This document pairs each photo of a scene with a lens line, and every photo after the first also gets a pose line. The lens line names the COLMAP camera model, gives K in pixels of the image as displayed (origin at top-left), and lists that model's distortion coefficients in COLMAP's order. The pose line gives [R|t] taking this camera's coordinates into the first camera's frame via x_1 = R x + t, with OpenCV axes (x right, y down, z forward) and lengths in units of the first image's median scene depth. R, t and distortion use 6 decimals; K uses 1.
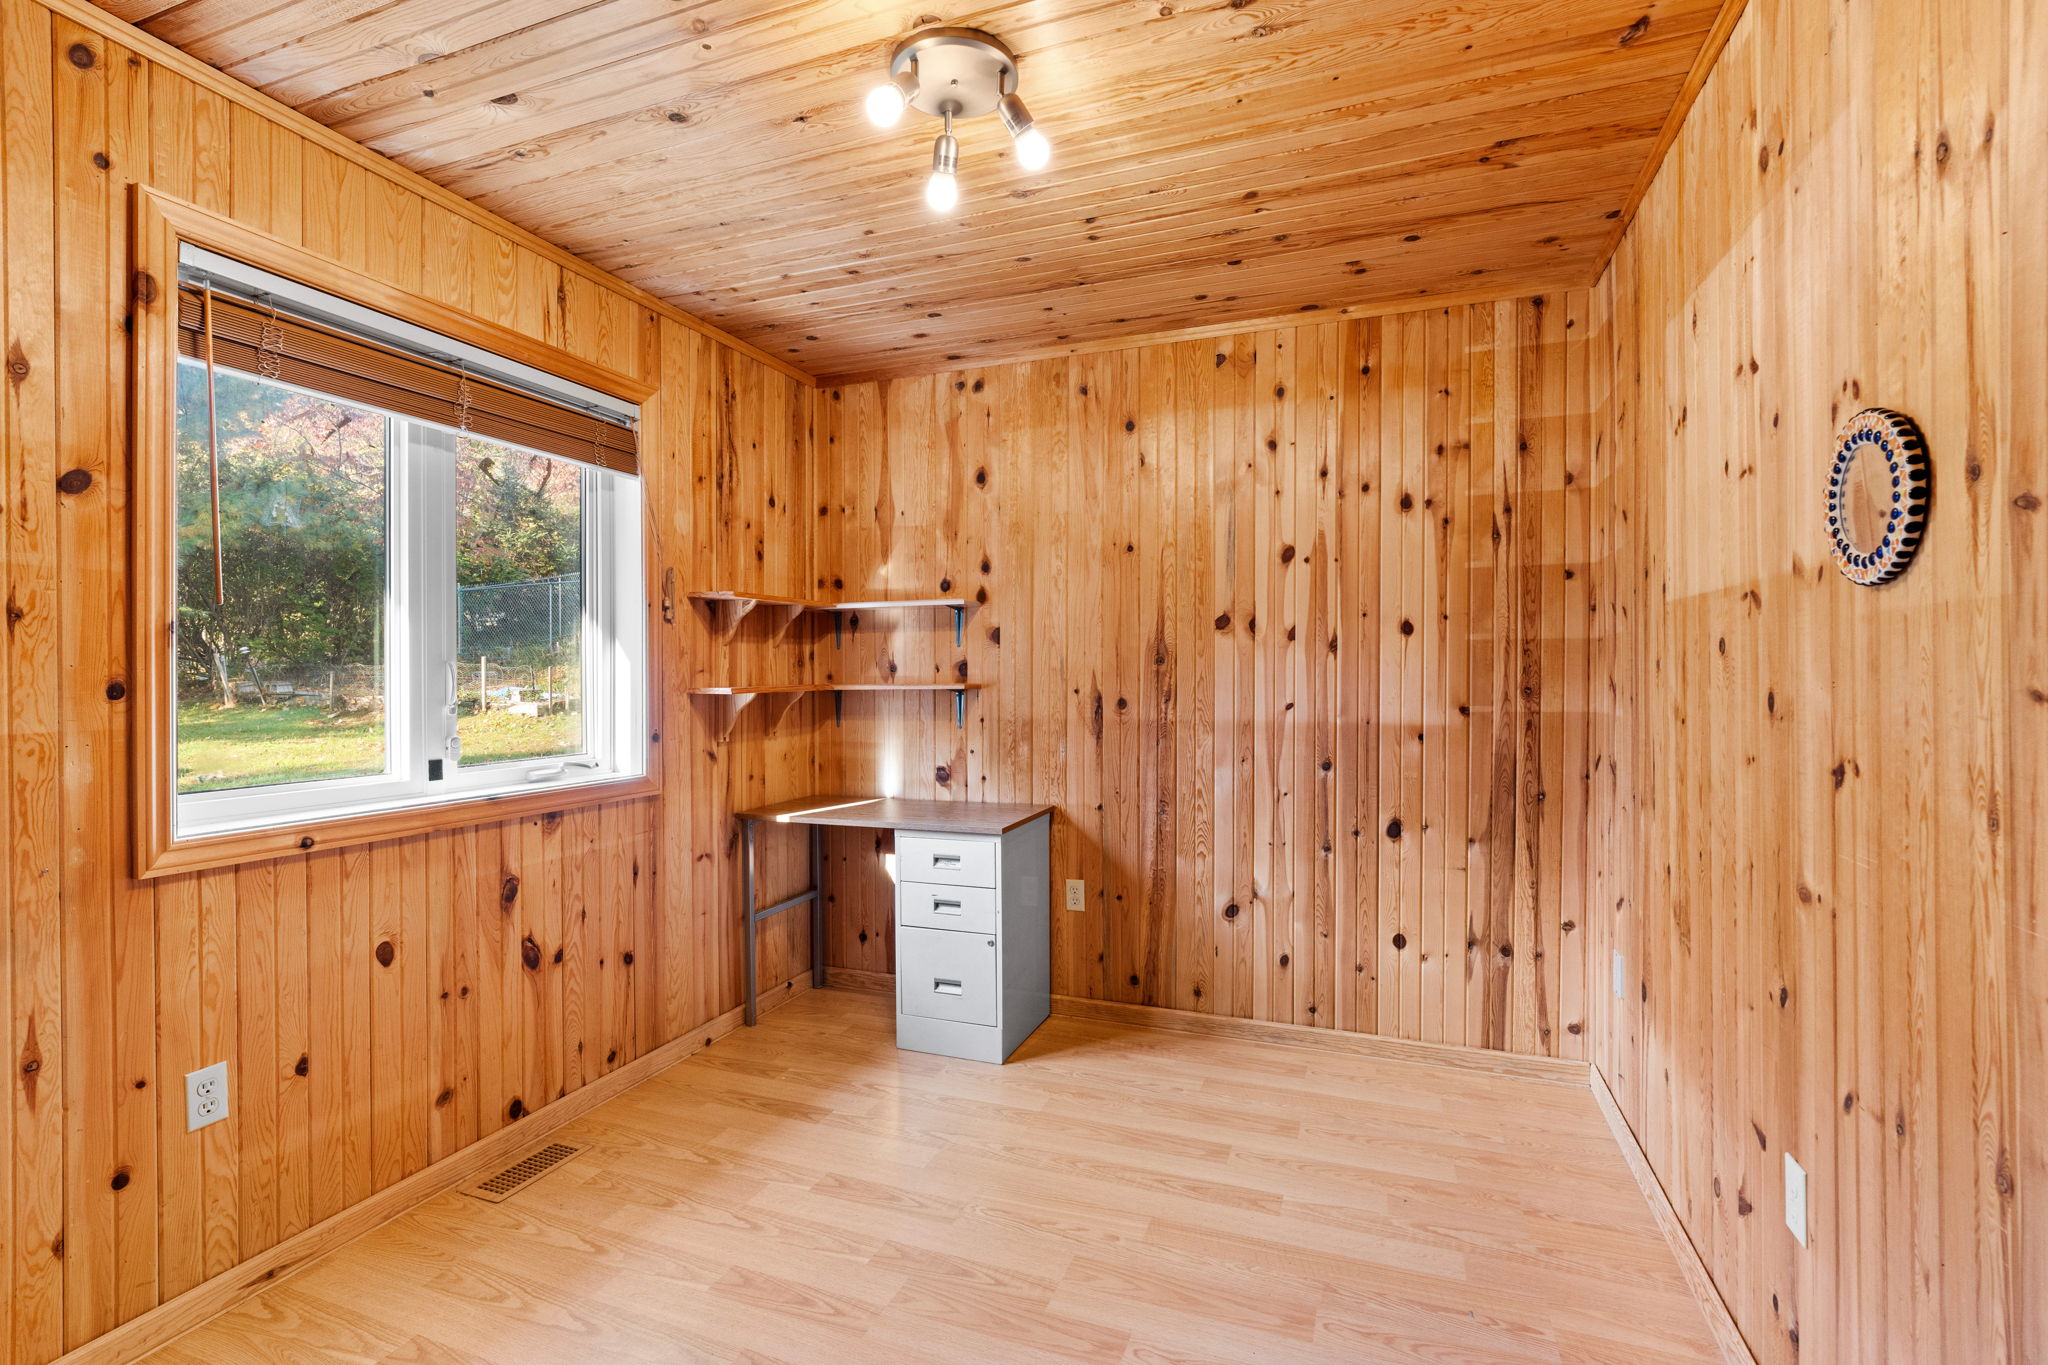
lens RADIAL K [[912.7, 0, 1028.2], [0, 912.7, 678.9], [0, 0, 1]] dist [-0.004153, -0.000020]
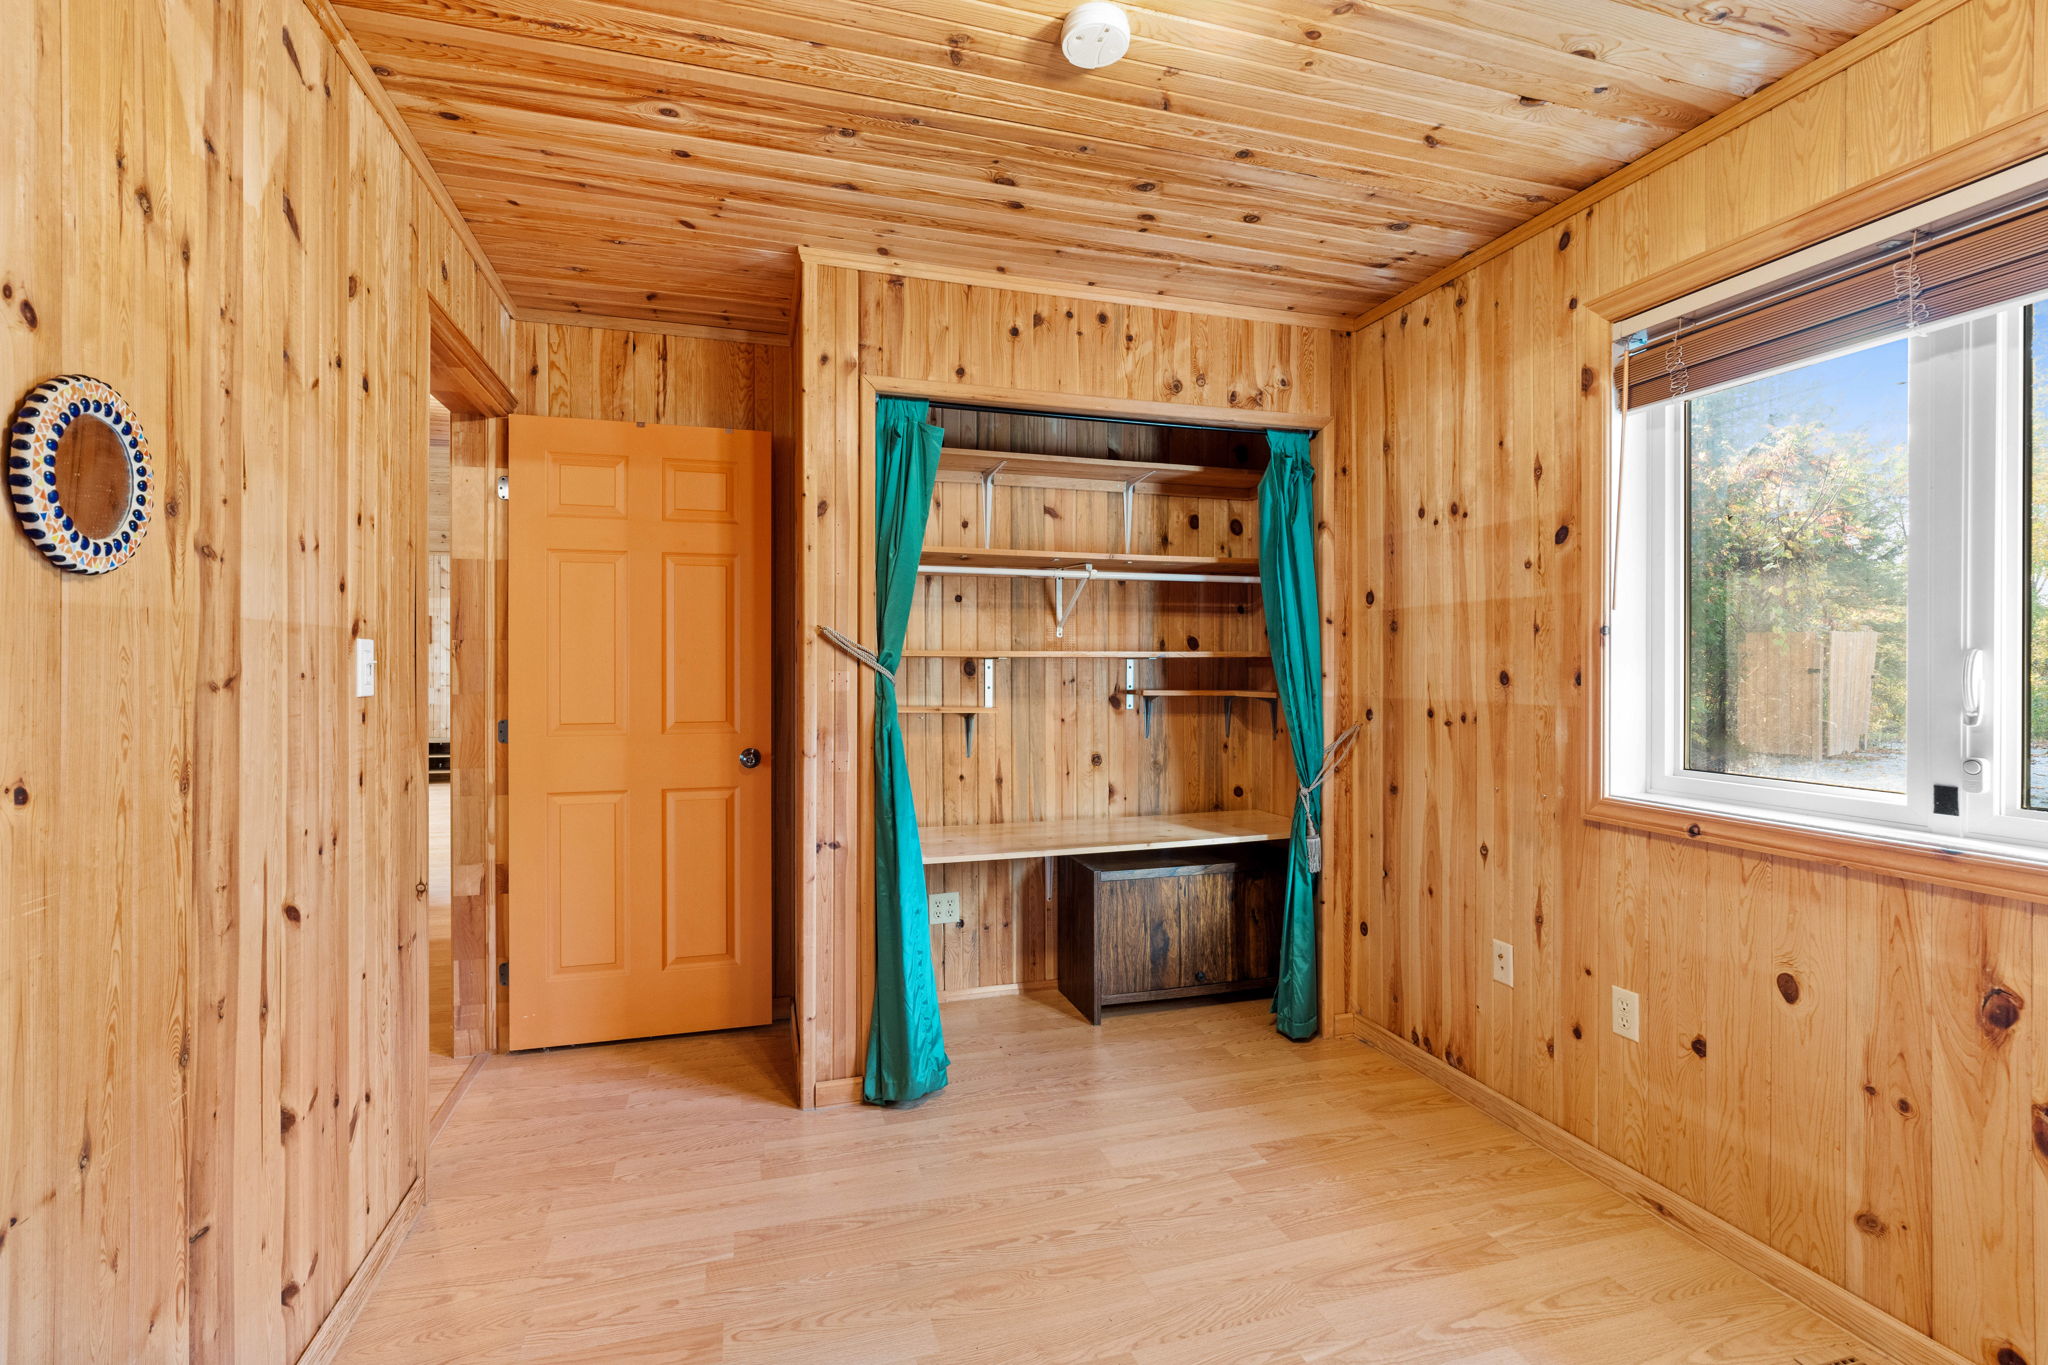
lens RADIAL K [[912.7, 0, 1021.5], [0, 912.7, 665.8], [0, 0, 1]] dist [-0.004153, -0.000020]
pose [[-0.793104, 0.002276, -0.609083, 0.446936], [-0.001371, 0.999984, 0.005521, -0.011295], [0.609085, 0.005214, -0.793088, 1.367097]]
